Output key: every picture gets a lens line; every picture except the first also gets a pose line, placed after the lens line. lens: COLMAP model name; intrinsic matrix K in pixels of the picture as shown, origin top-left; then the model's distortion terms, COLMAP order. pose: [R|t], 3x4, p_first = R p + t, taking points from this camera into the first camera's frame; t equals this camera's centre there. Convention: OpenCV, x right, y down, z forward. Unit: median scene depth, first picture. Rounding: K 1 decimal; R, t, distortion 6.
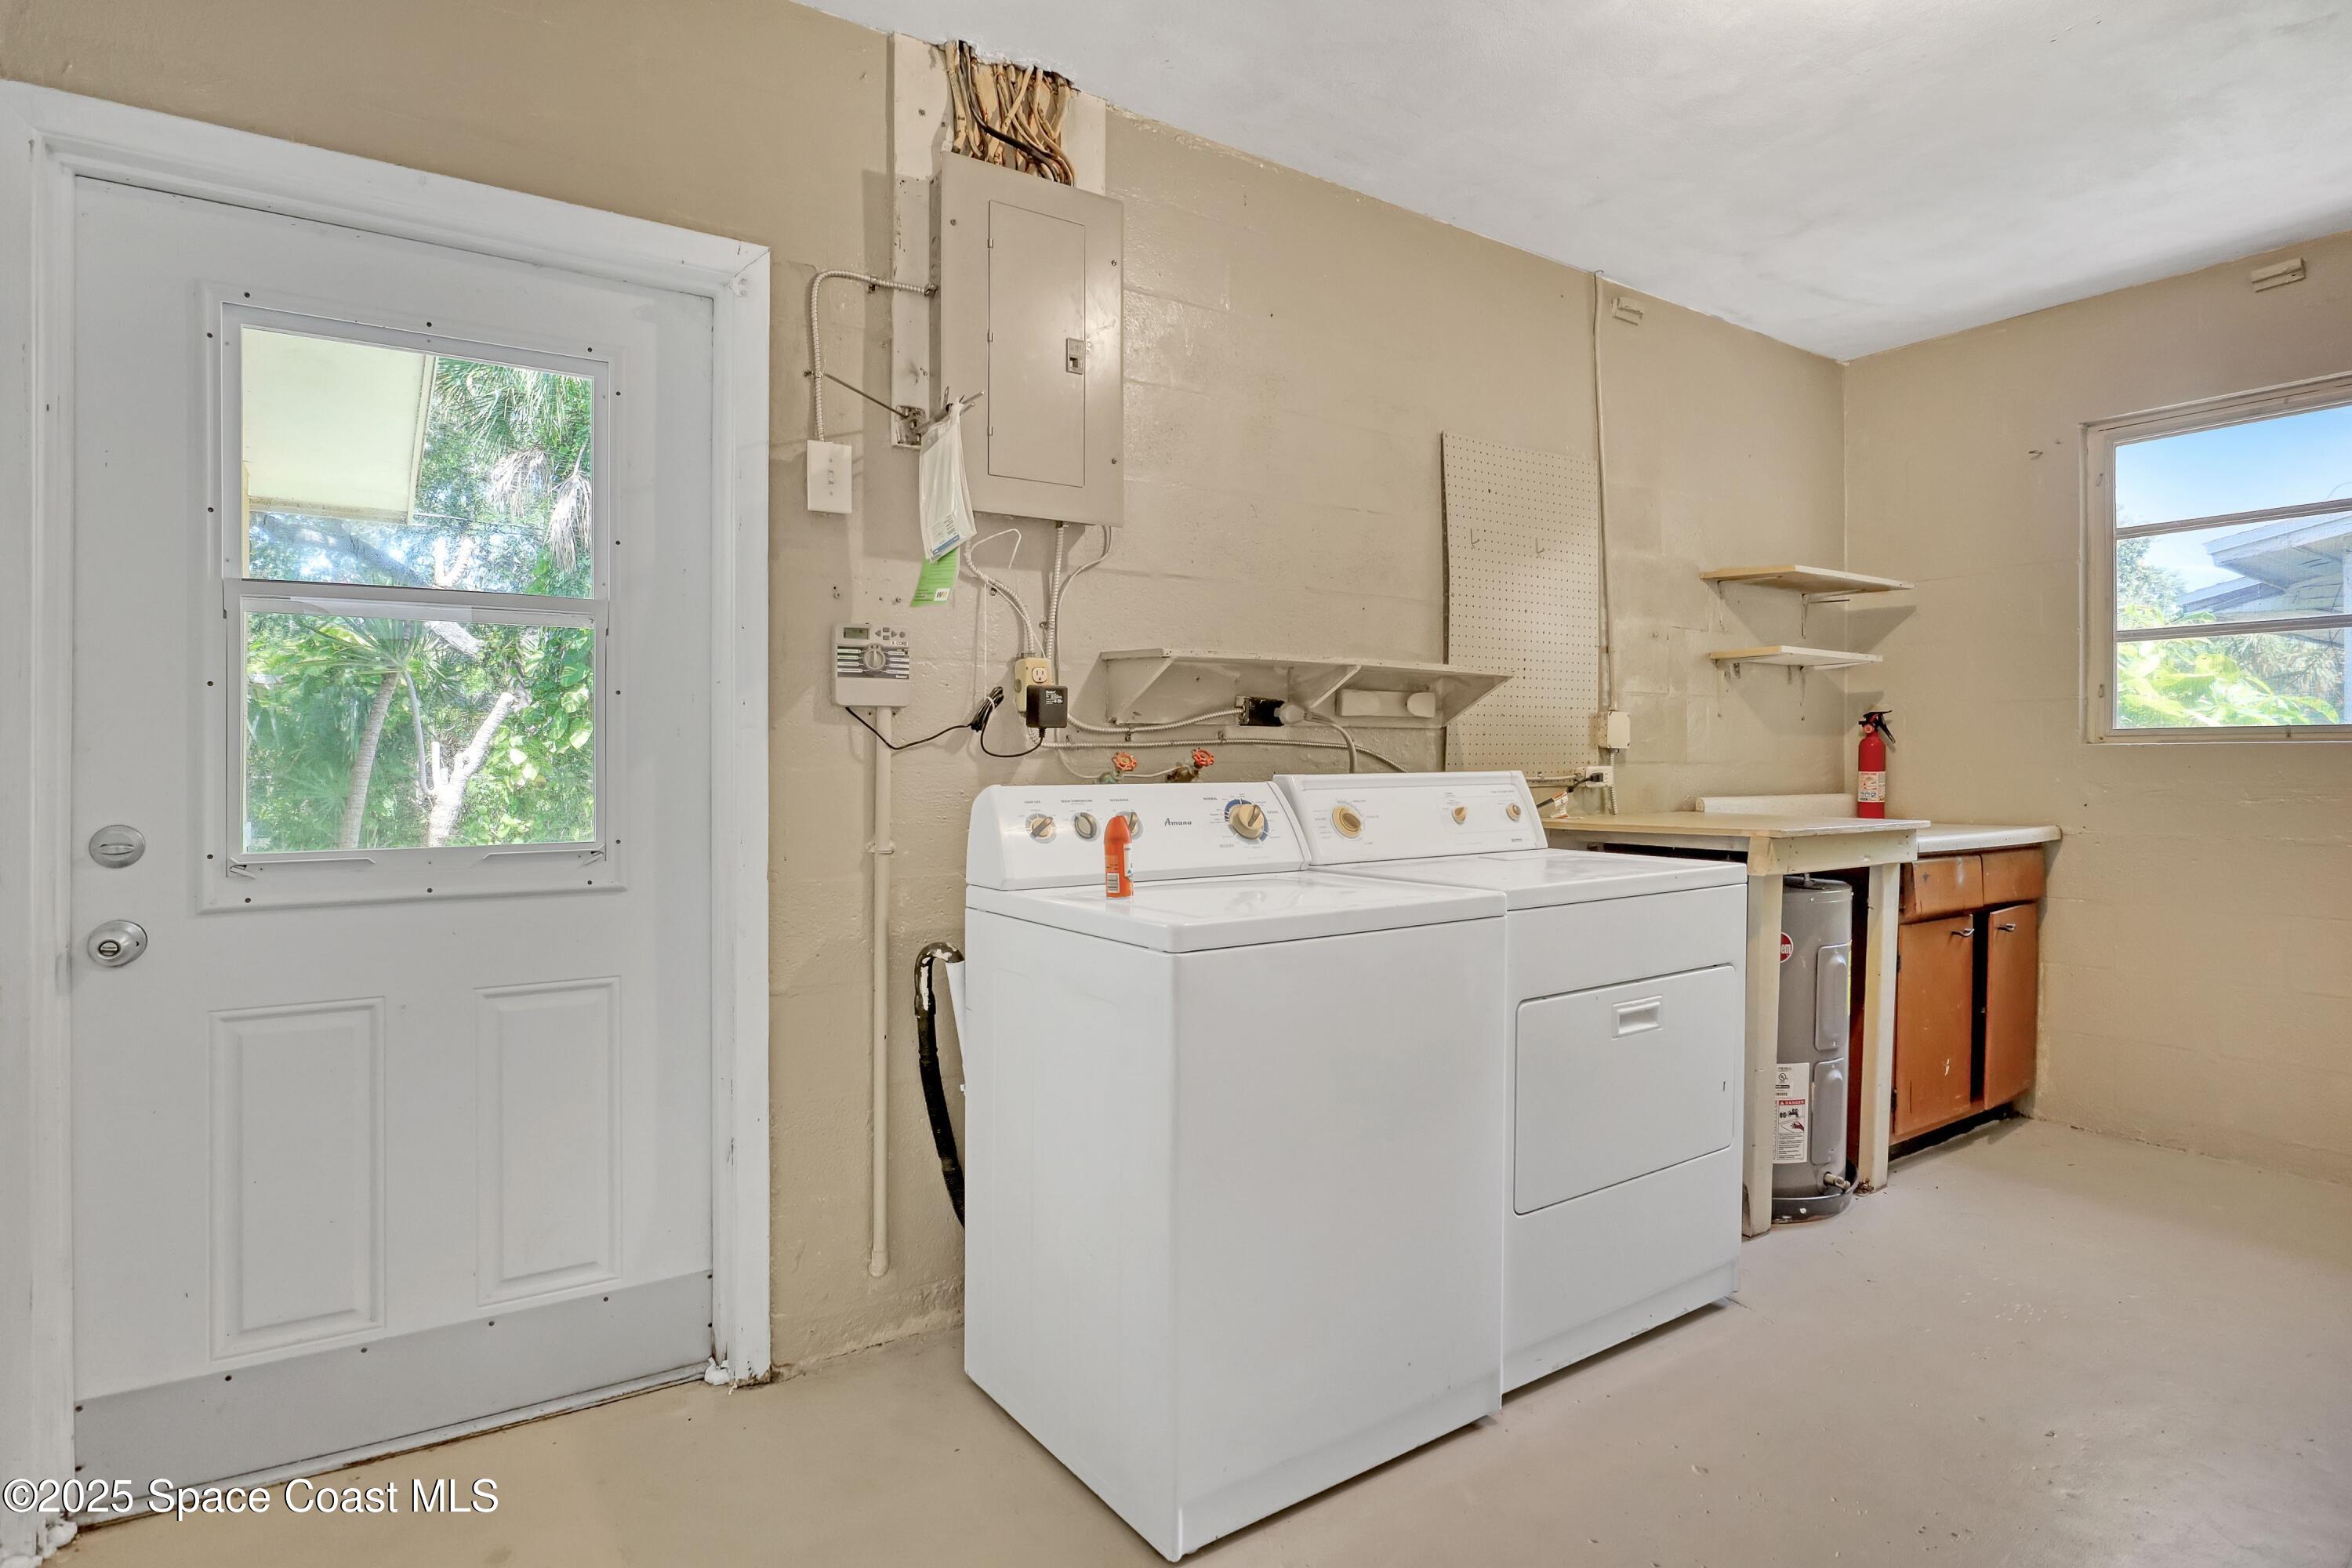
lens RADIAL K [[1211.3, 0, 1192.9], [0, 1211.3, 782.1], [0, 0, 1]] dist [-0.042353, 0.010236]
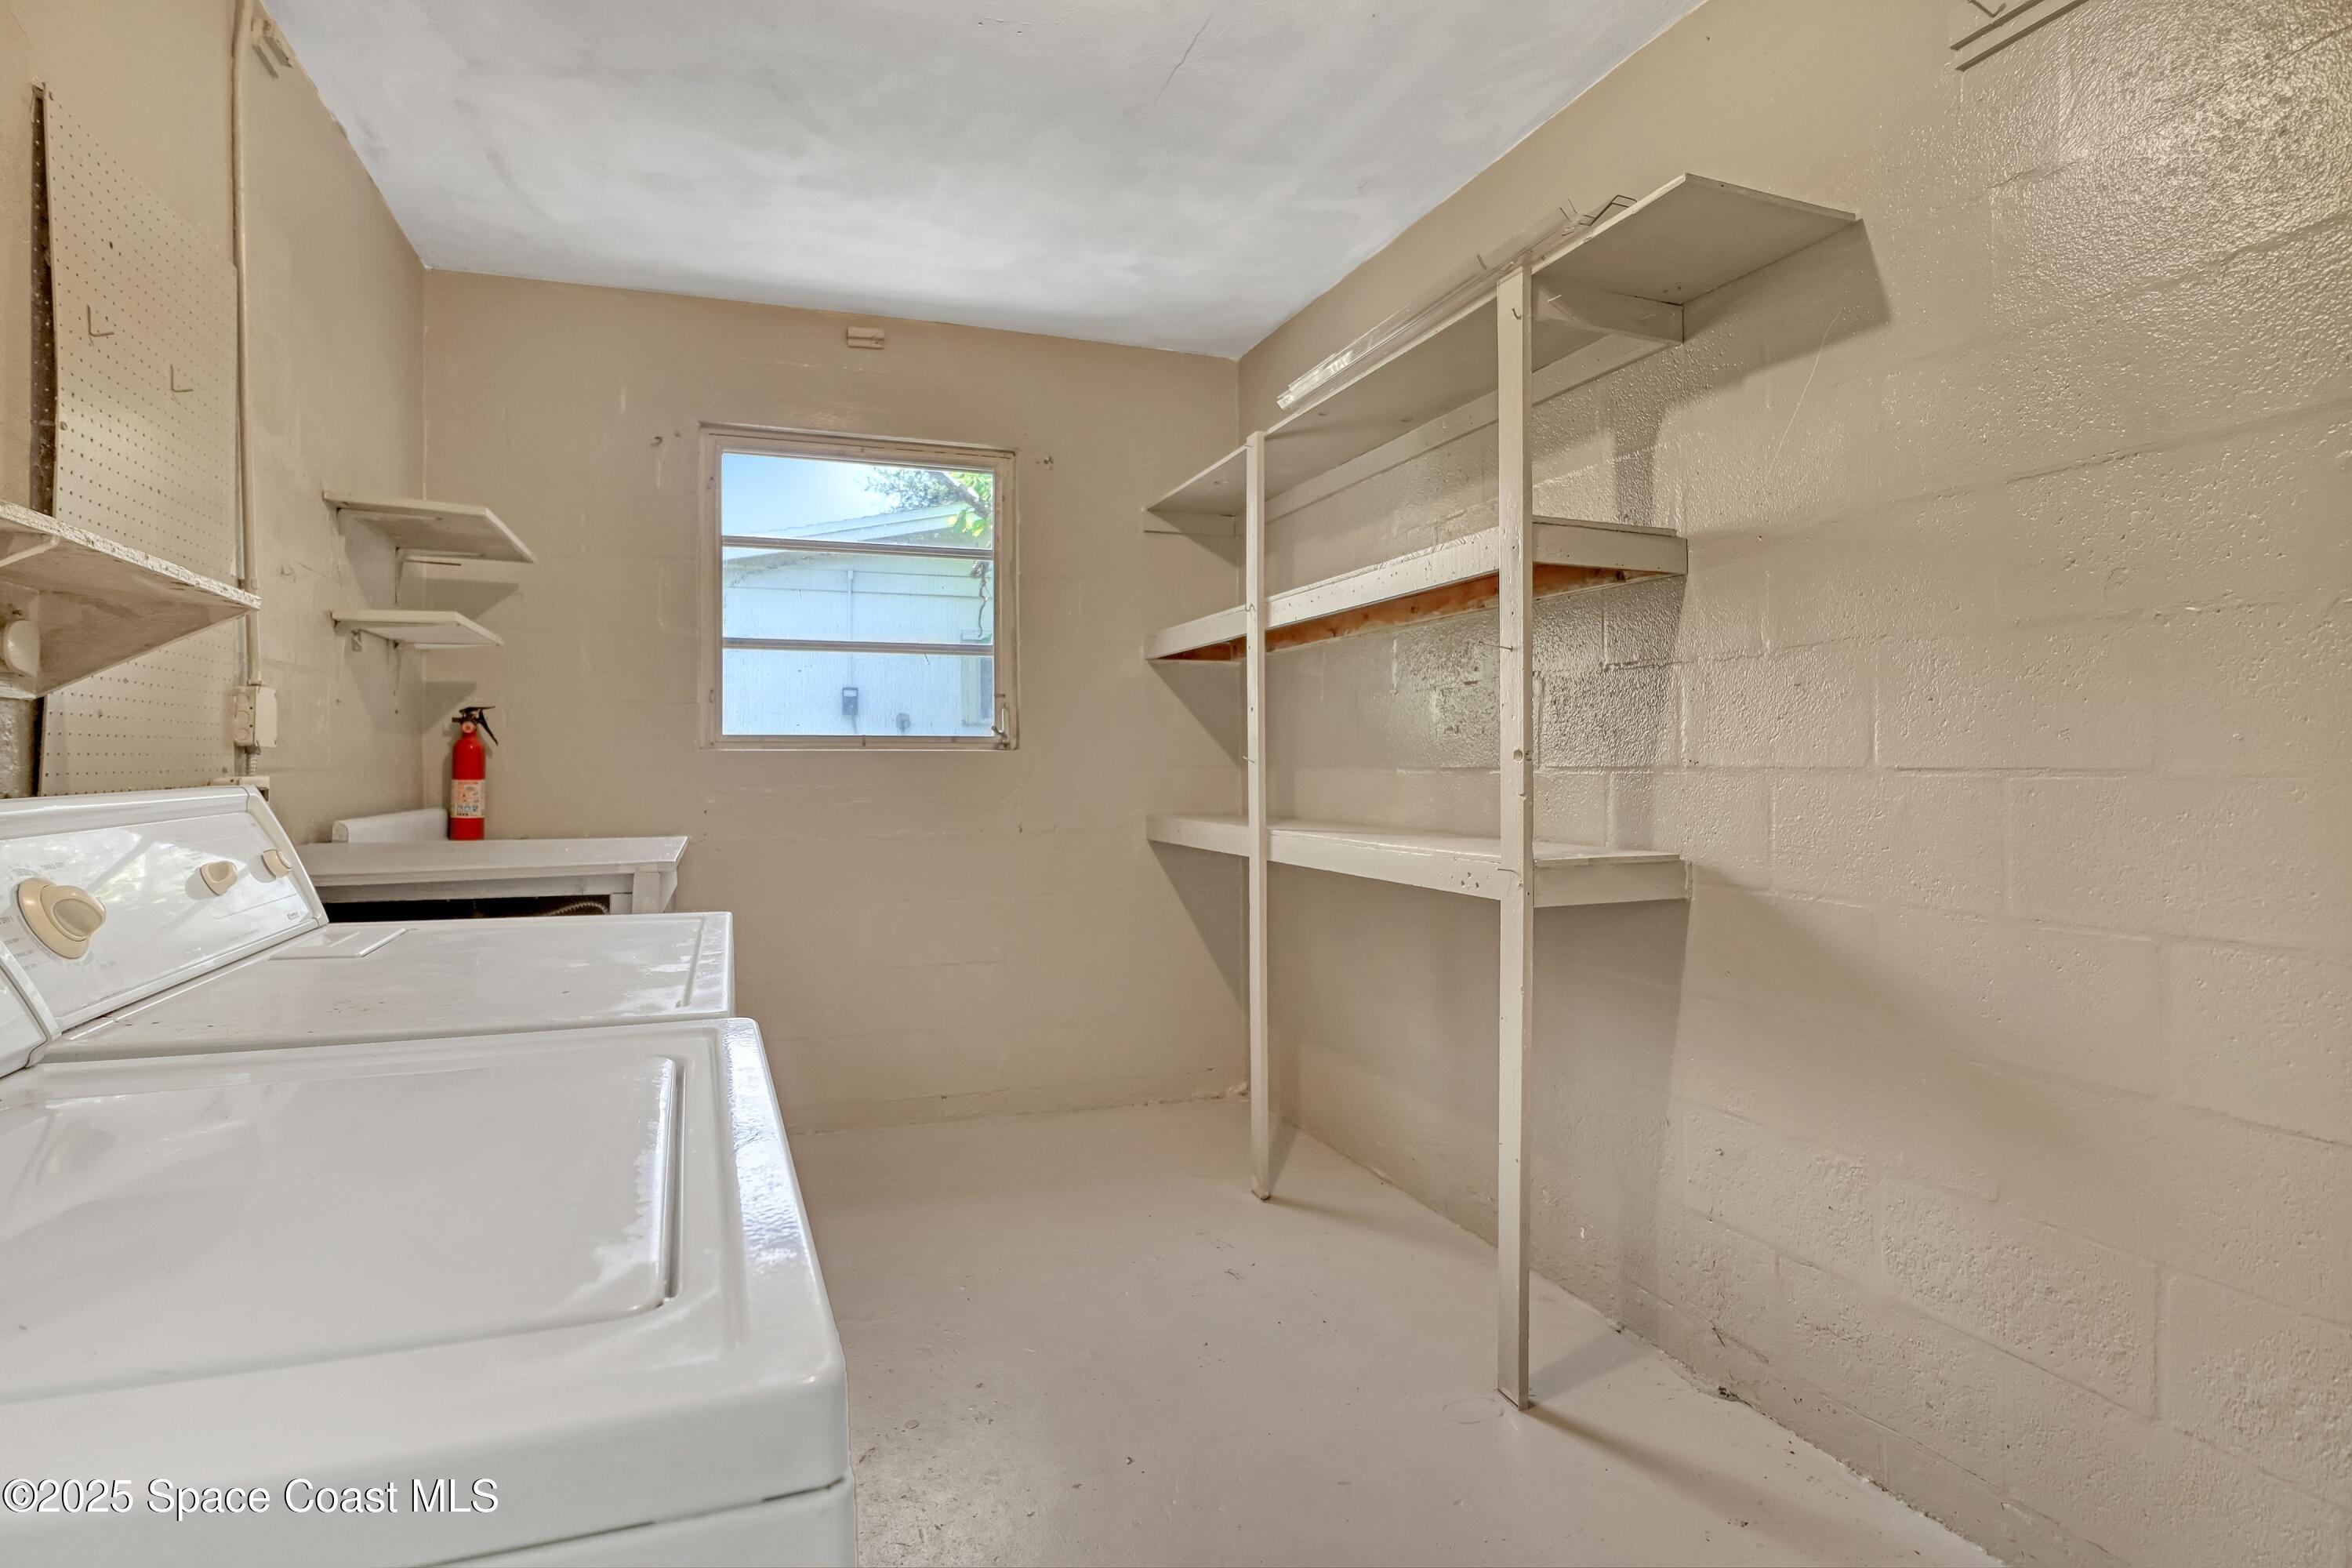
lens RADIAL K [[1211.3, 0, 1181.2], [0, 1211.3, 769.5], [0, 0, 1]] dist [-0.042353, 0.010236]
pose [[0.230886, -0.002451, 0.972978, -0.119385], [0.018102, 0.999835, -0.001777, -0.006853], [-0.972812, 0.018023, 0.230892, 0.389142]]
